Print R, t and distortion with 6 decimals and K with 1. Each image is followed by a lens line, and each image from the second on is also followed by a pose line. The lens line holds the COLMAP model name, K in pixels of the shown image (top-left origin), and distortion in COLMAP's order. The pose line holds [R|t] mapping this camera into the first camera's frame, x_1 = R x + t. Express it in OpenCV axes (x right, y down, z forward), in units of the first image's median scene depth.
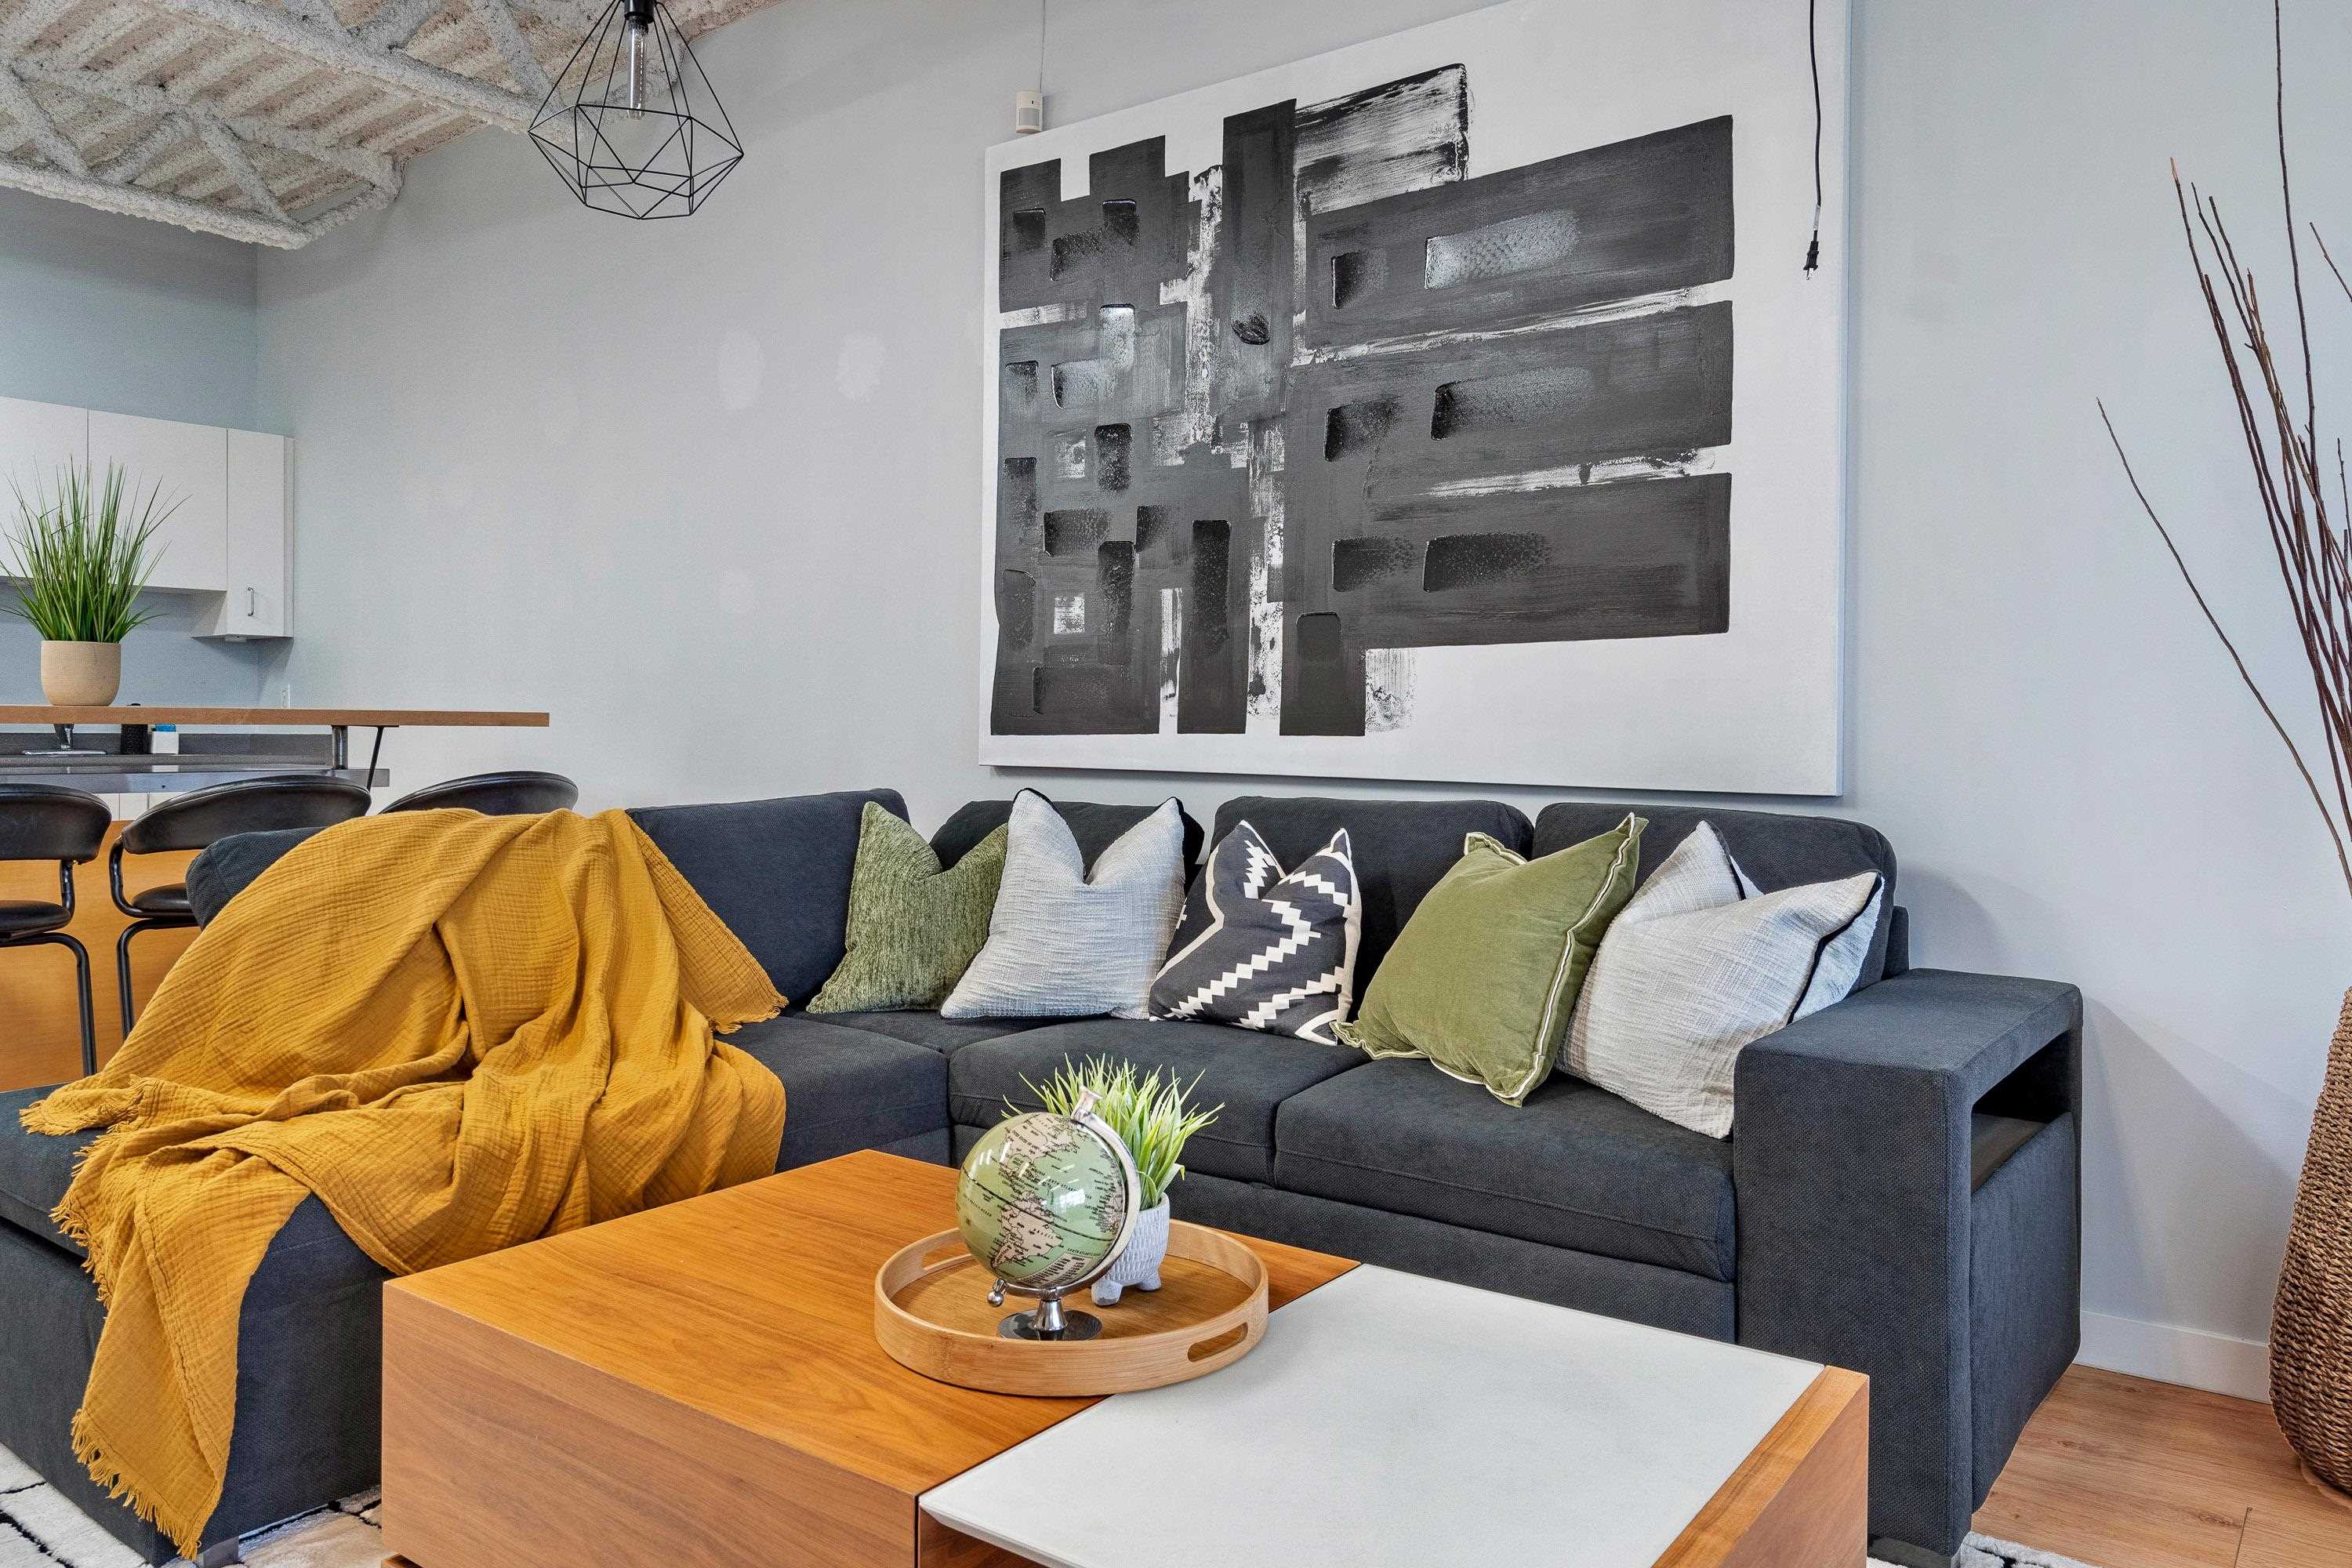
lens RADIAL K [[1632.8, 0, 1167.4], [0, 1632.8, 720.6], [0, 0, 1]] dist [0.010719, 0.002286]
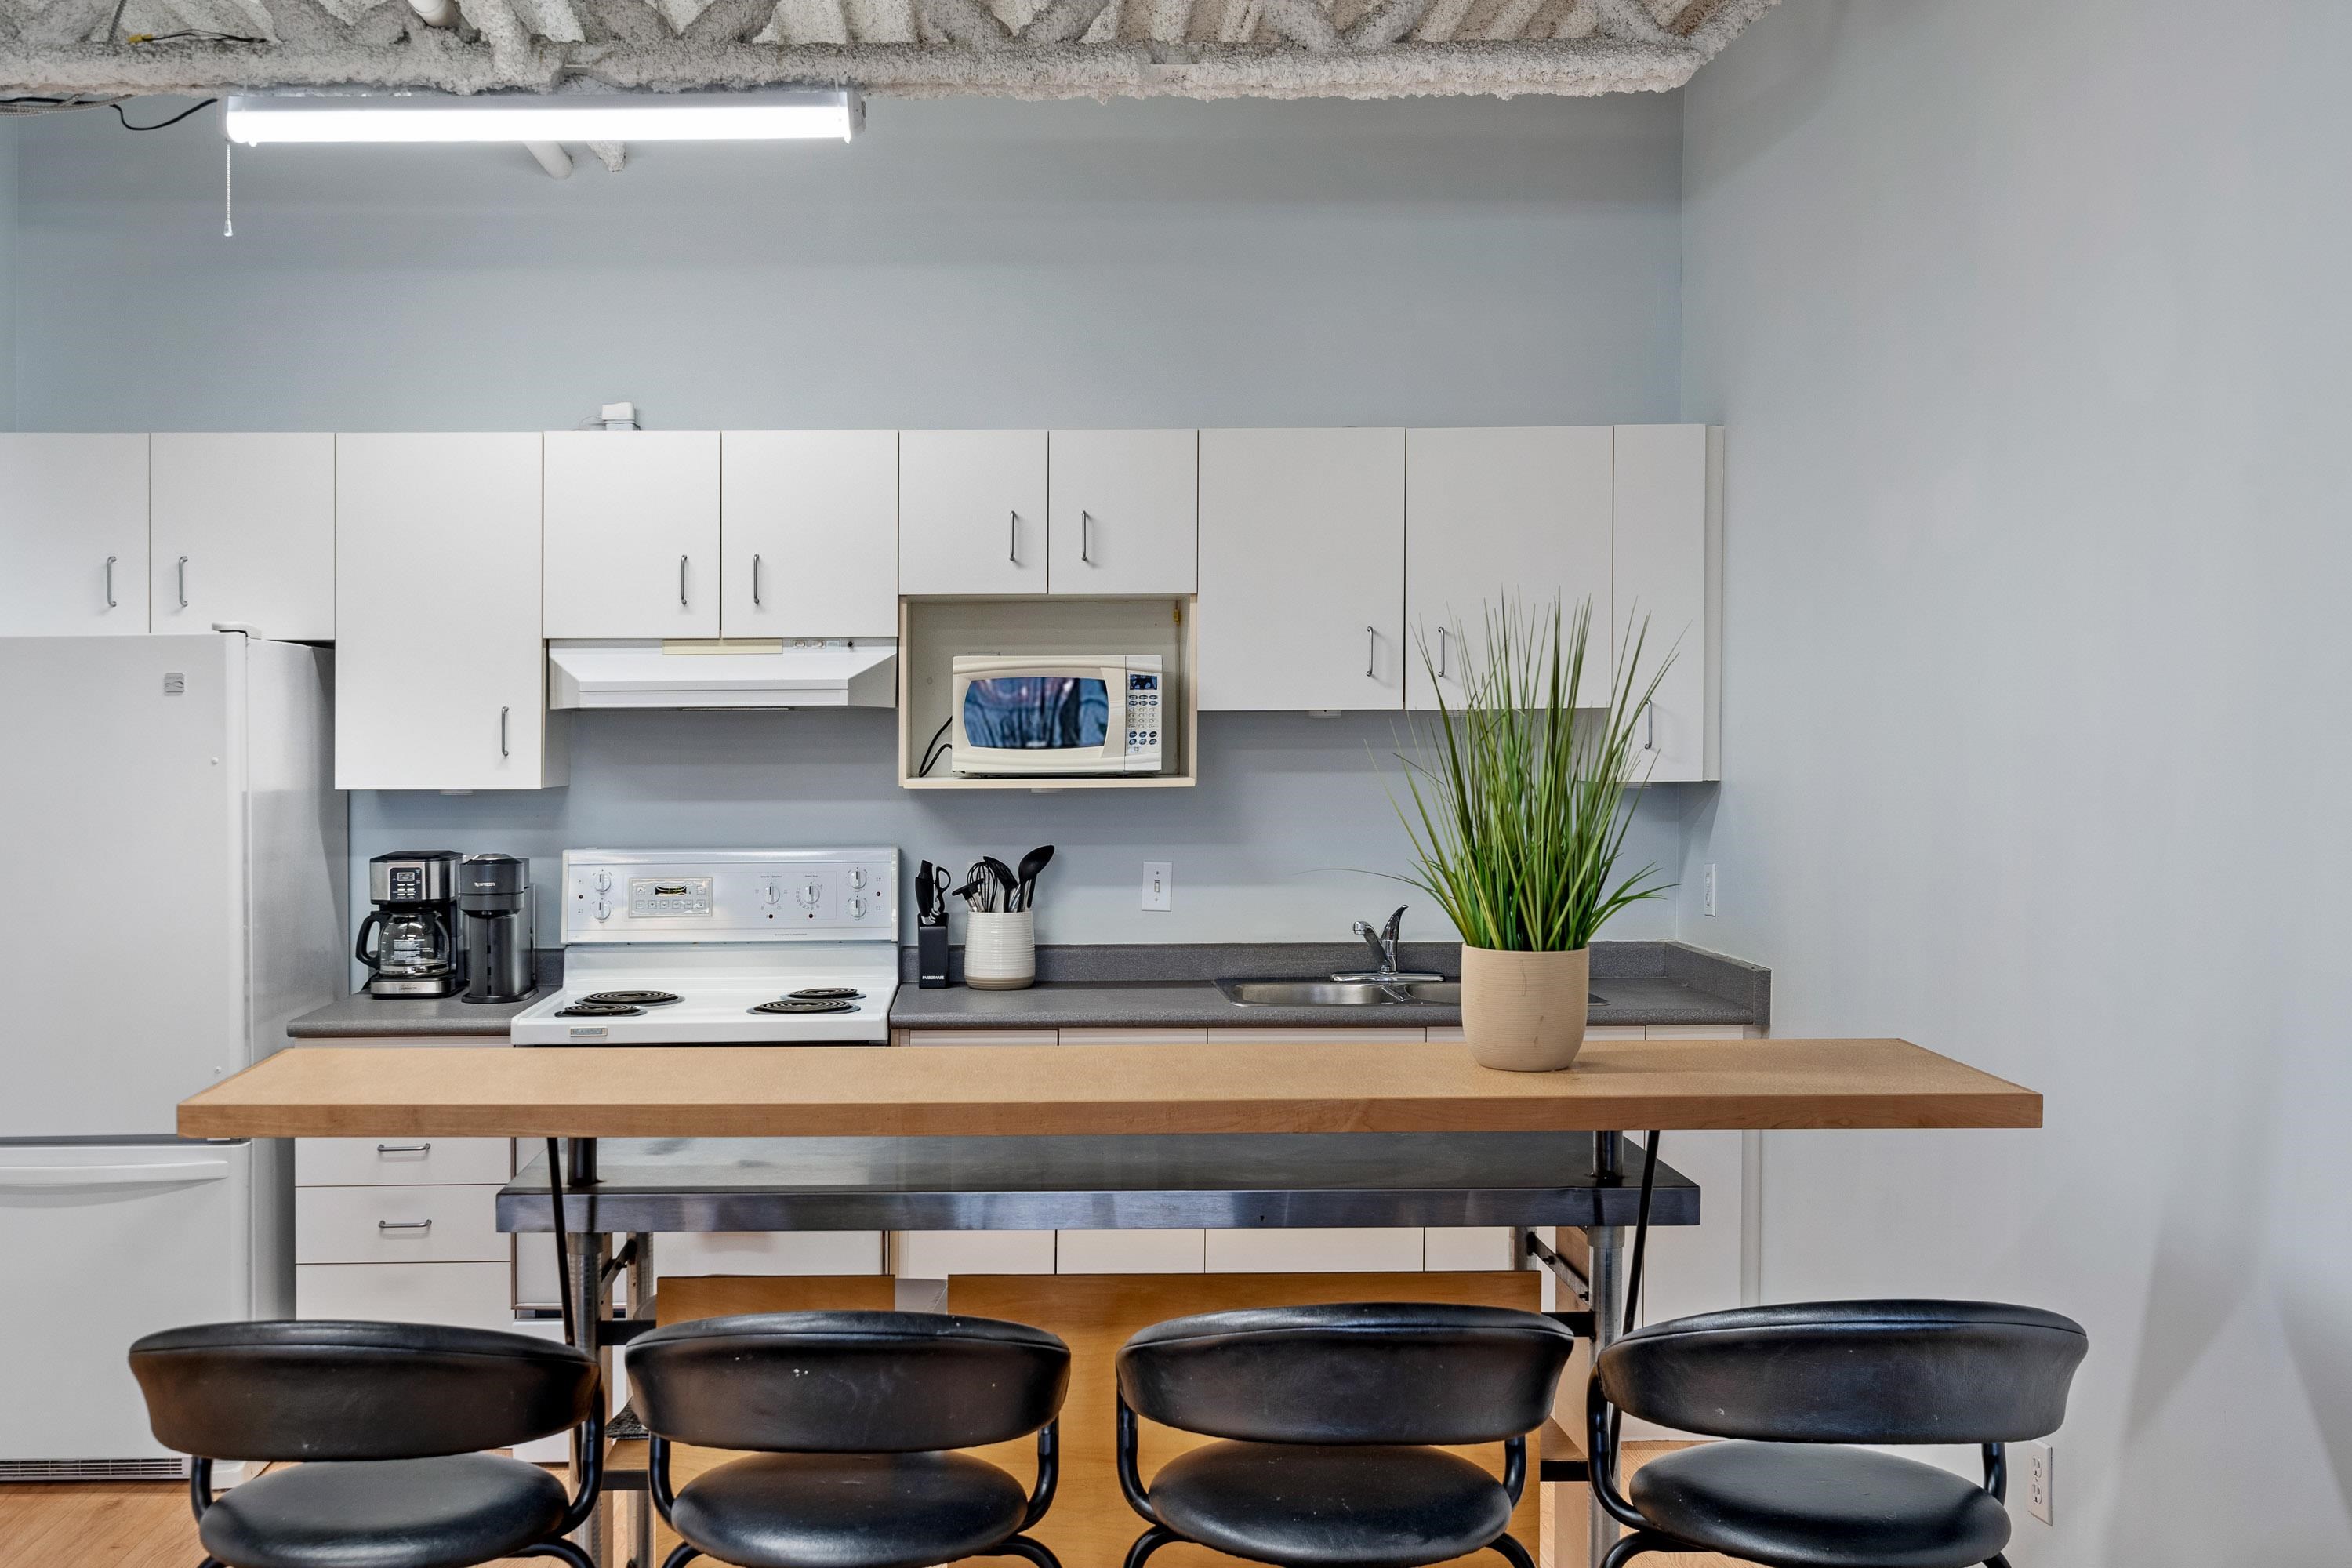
lens RADIAL K [[2321.1, 0, 956.0], [0, 2321.1, 825.3], [0, 0, 1]] dist [-0.004139, -0.010049]
pose [[0.607657, 0.019469, -0.793961, -0.117911], [0.015366, 0.999224, 0.036263, -0.132155], [0.794051, -0.034235, 0.606886, 0.585876]]
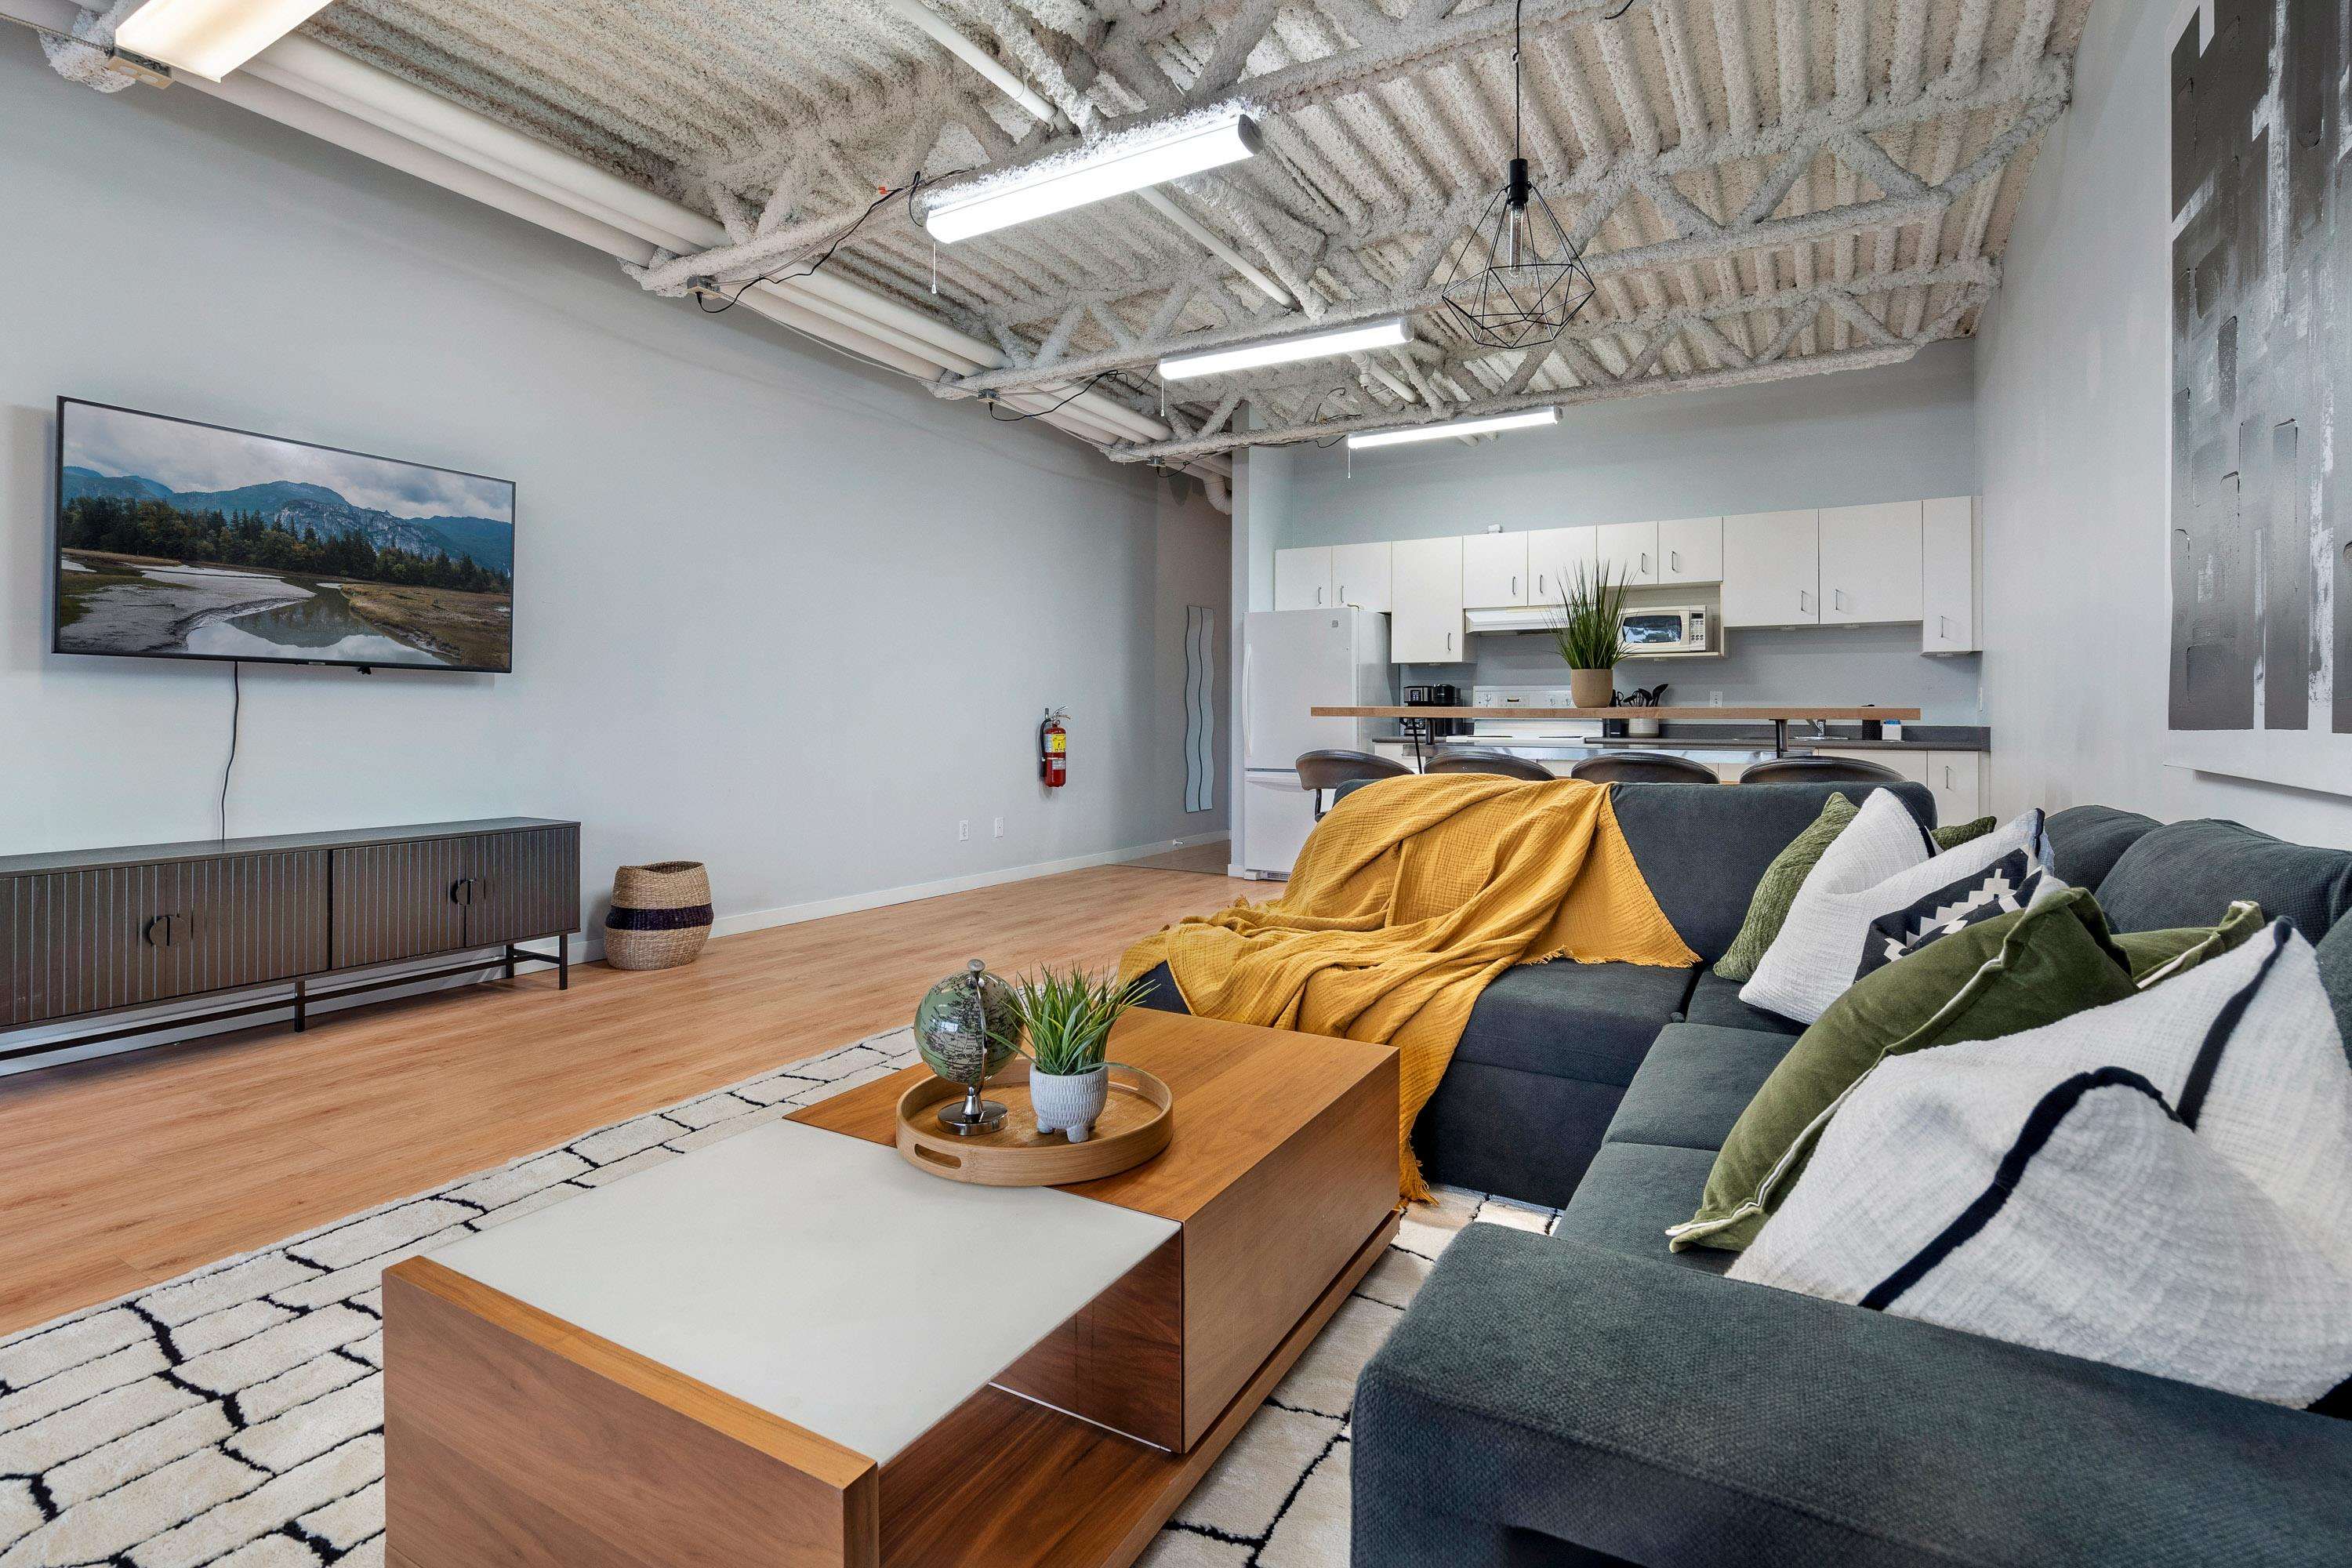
lens RADIAL K [[1104.2, 0, 1163.4], [0, 1104.2, 696.3], [0, 0, 1]] dist [-0.001527, 0.000607]
pose [[0.116724, -0.022959, -0.992899, 0.469388], [0.002481, 0.999736, -0.022825, 0.005266], [0.993161, 0.000201, 0.116750, 0.510221]]
